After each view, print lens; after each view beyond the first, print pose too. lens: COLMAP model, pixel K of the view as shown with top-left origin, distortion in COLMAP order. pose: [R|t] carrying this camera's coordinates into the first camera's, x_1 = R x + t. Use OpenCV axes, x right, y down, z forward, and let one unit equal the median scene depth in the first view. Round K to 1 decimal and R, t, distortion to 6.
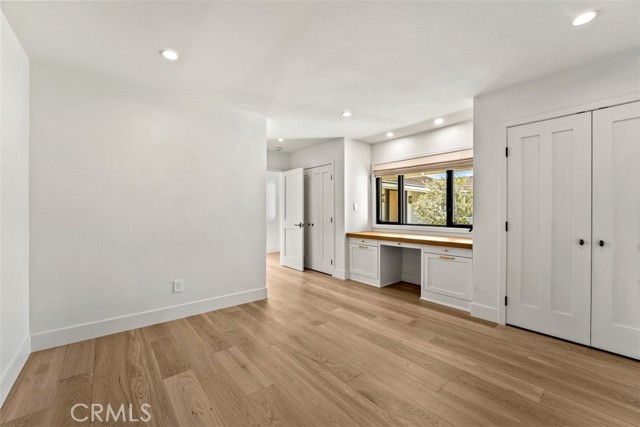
lens RADIAL K [[256.6, 0, 317.0], [0, 256.6, 212.8], [0, 0, 1]] dist [-0.007585, 0.002115]
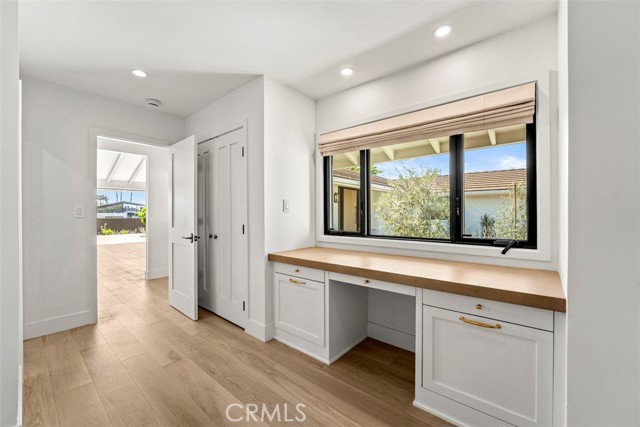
lens RADIAL K [[256.6, 0, 321.0], [0, 256.6, 216.4], [0, 0, 1]] dist [-0.007585, 0.002115]
pose [[0.980593, -0.000526, 0.196055, 0.117376], [-0.000147, 0.999994, 0.003422, -0.001170], [-0.196056, -0.003385, 0.980587, 0.450061]]
